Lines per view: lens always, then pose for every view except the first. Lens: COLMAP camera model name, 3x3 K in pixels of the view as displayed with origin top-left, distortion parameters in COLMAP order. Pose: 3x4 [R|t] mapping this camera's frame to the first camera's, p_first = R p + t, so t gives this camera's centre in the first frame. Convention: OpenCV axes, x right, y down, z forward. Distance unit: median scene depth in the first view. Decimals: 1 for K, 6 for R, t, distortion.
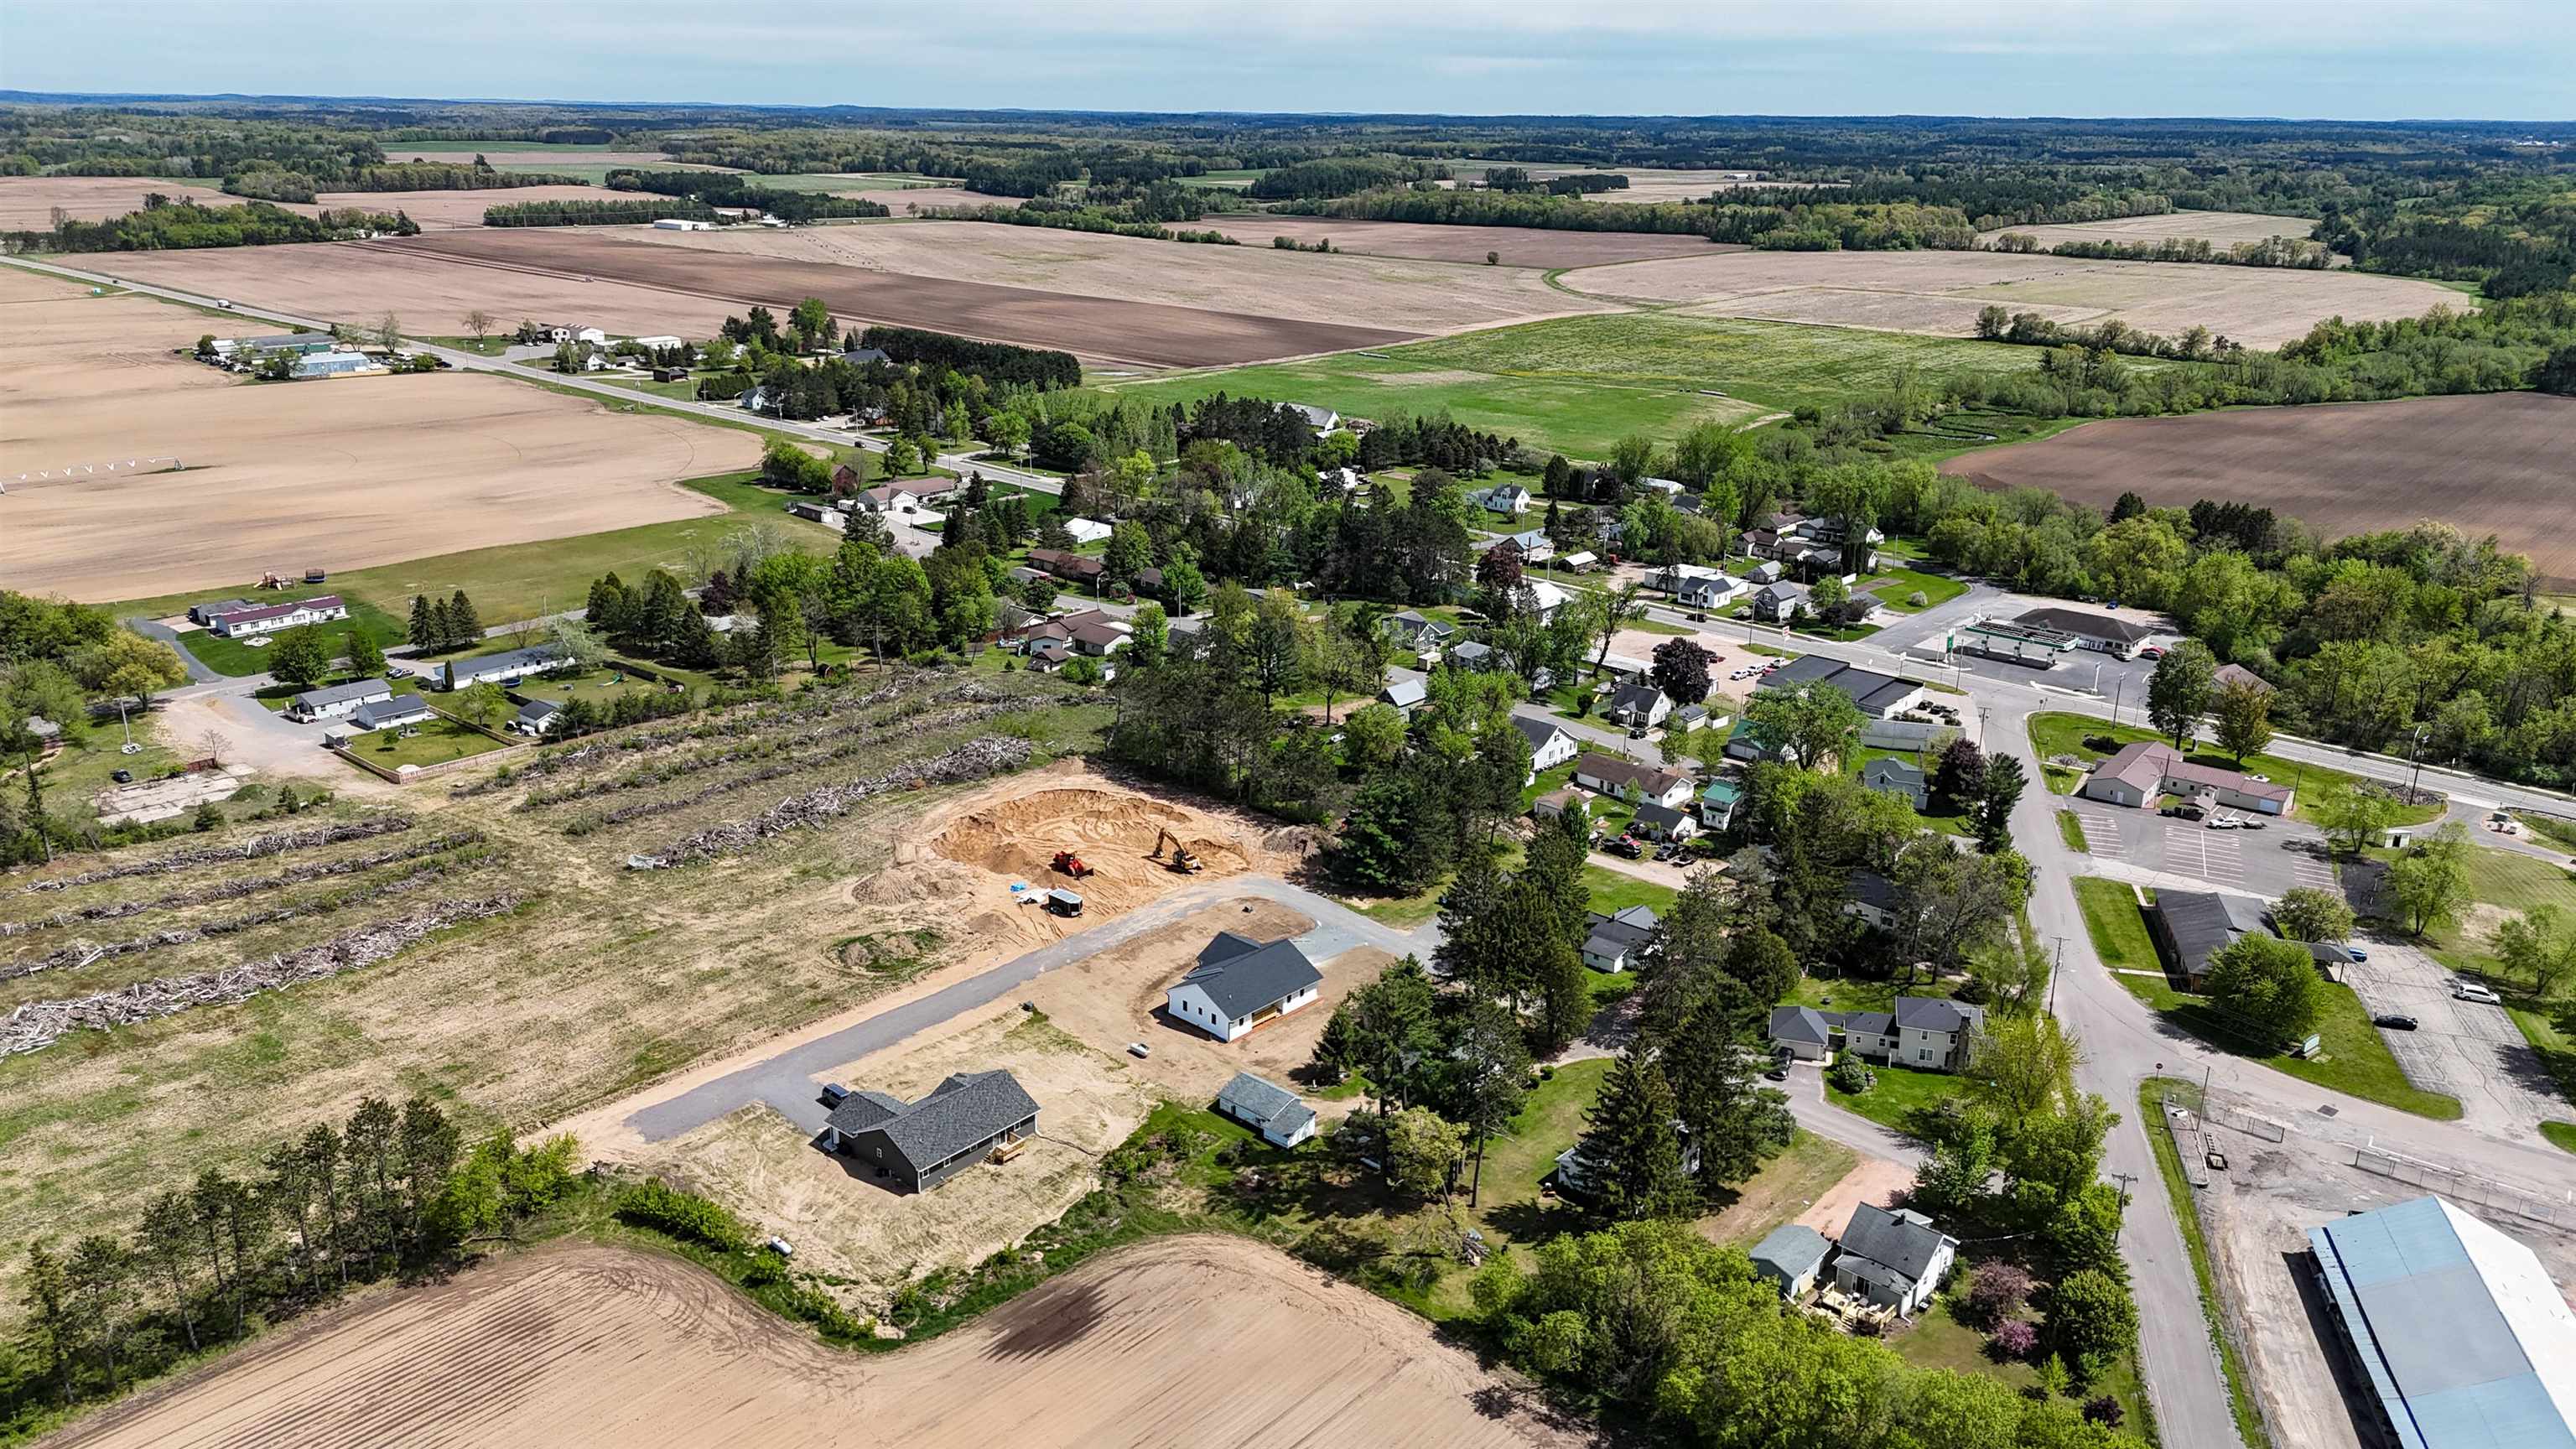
lens RADIAL K [[1890.6, 0, 1300.8], [0, 1890.6, 727.7], [0, 0, 1]] dist [0.088460, -0.092118]
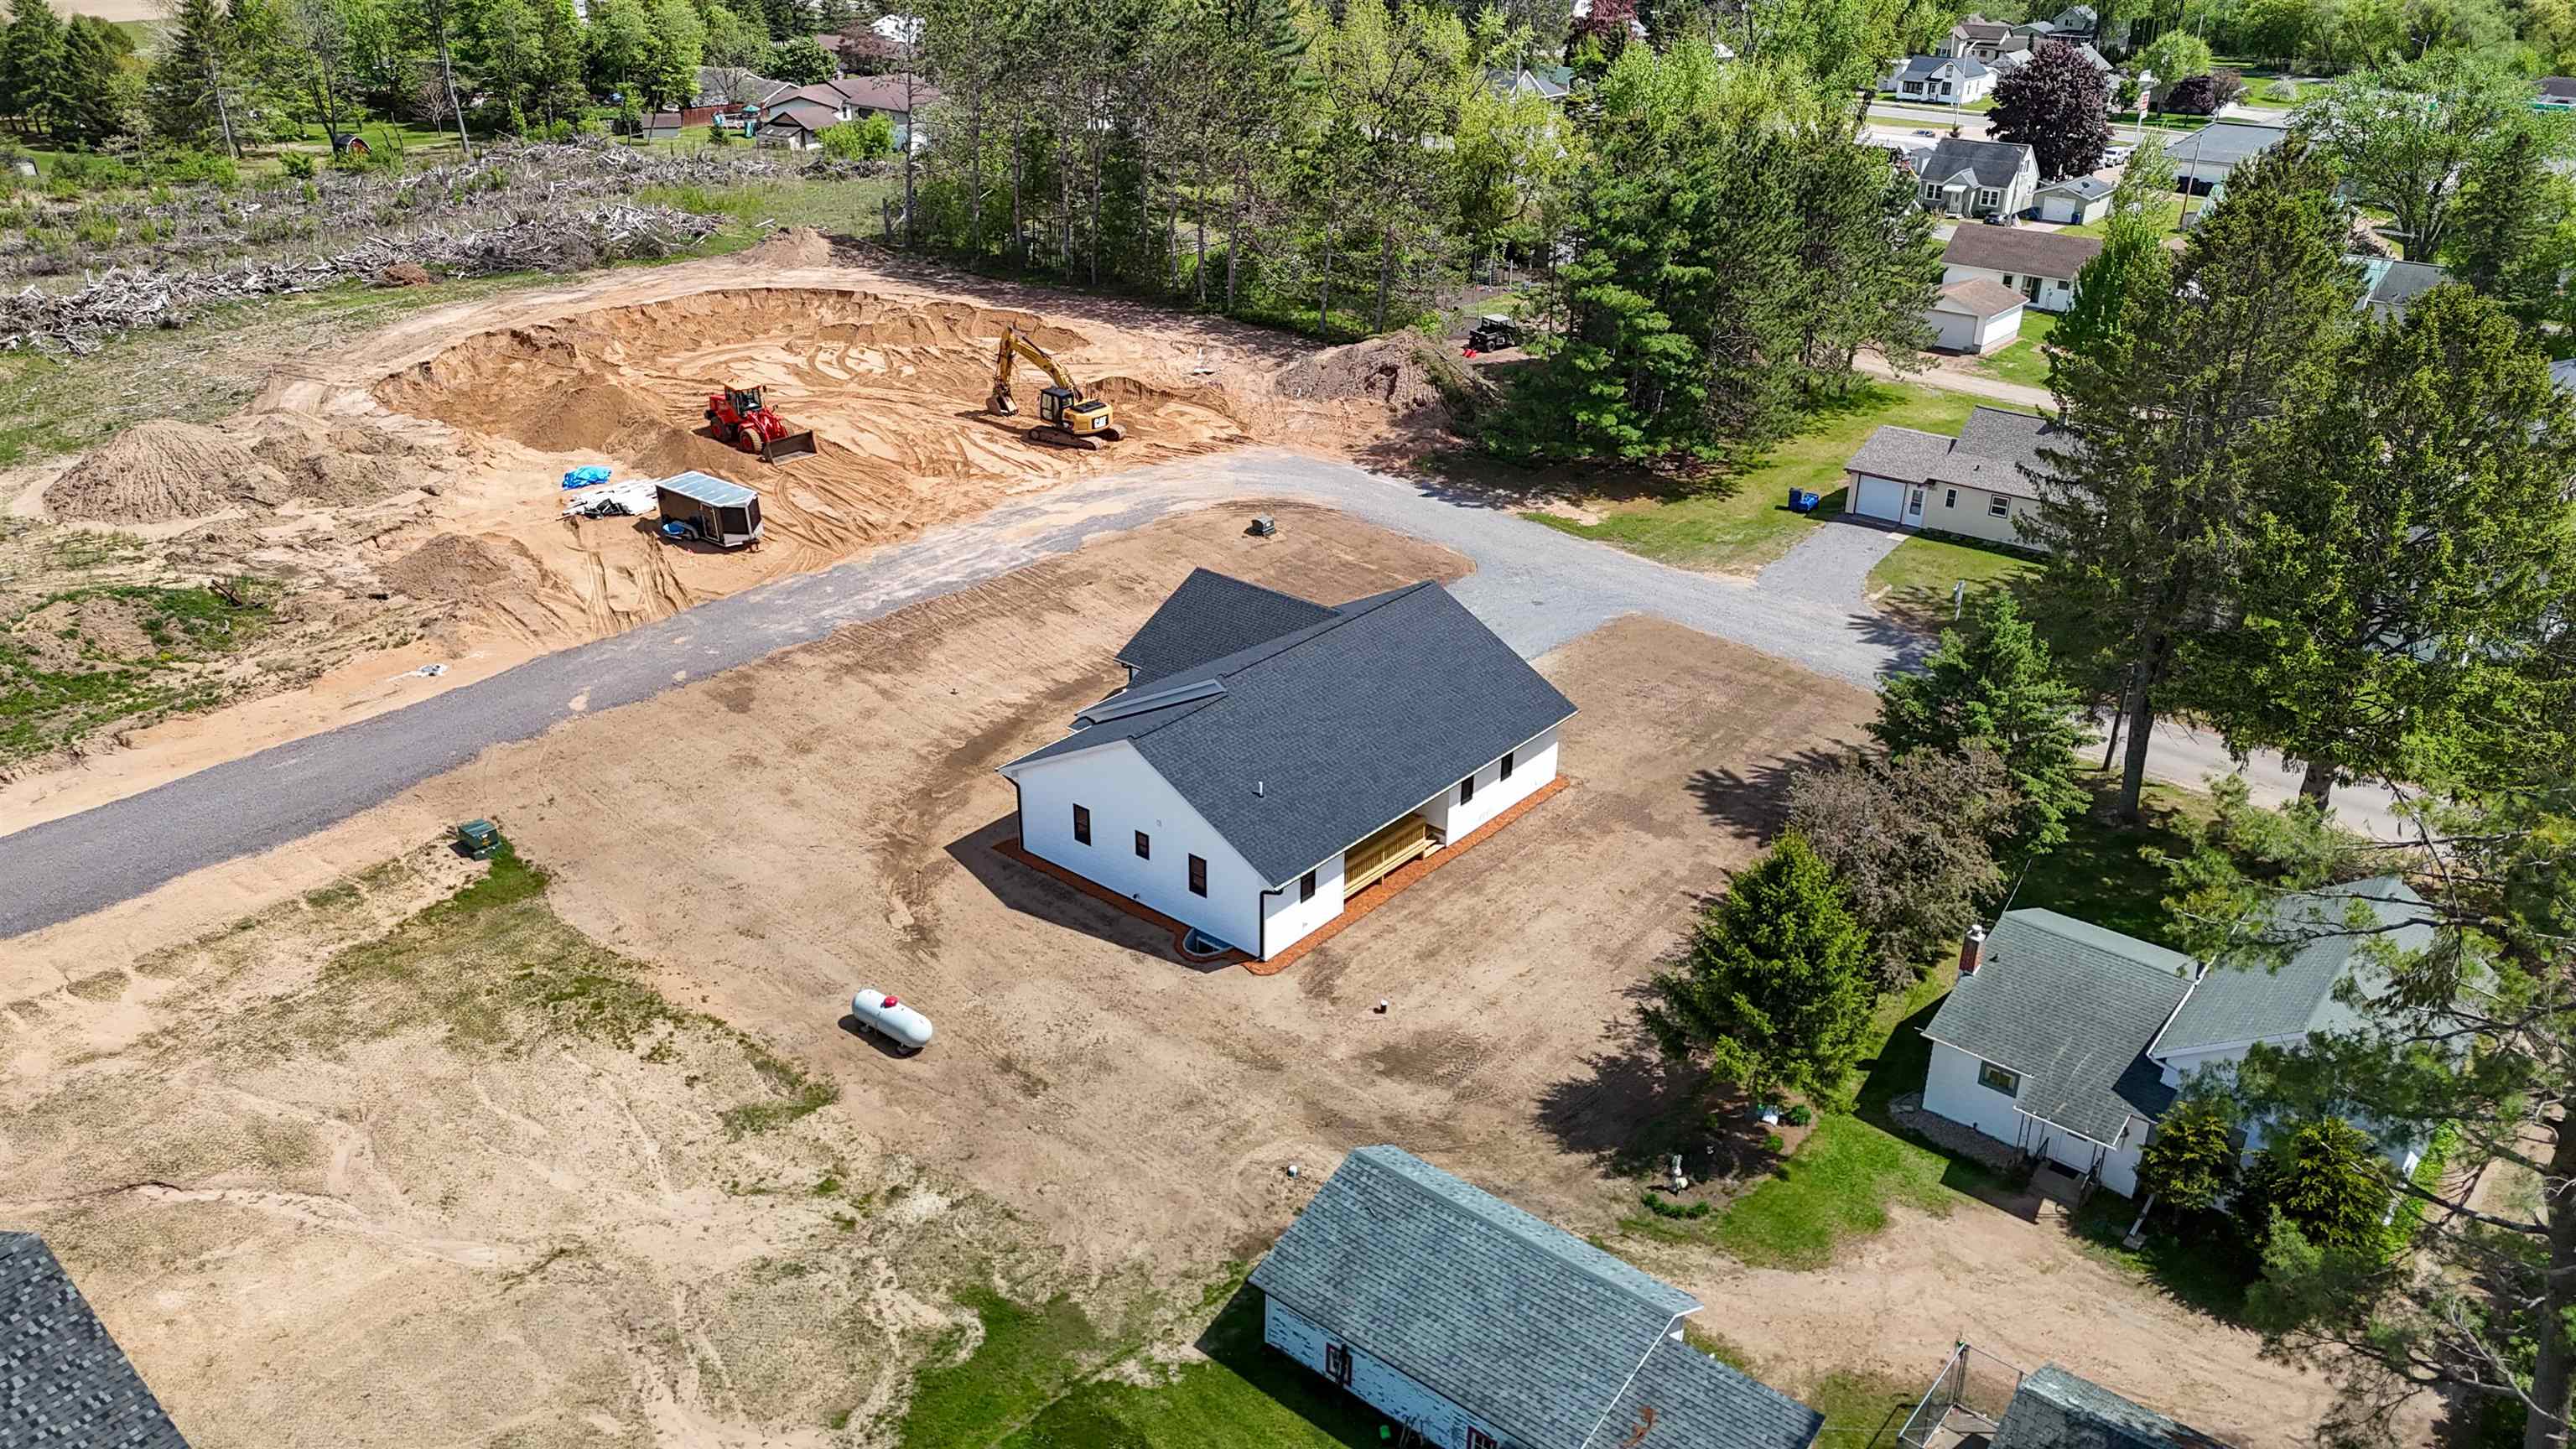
lens RADIAL K [[1890.6, 0, 1300.8], [0, 1890.6, 727.7], [0, 0, 1]] dist [0.088460, -0.092118]
pose [[0.998489, -0.020301, 0.051062, -0.037729], [0.013981, 0.992528, 0.121216, 0.087604], [-0.053141, -0.120319, 0.991312, 0.635026]]
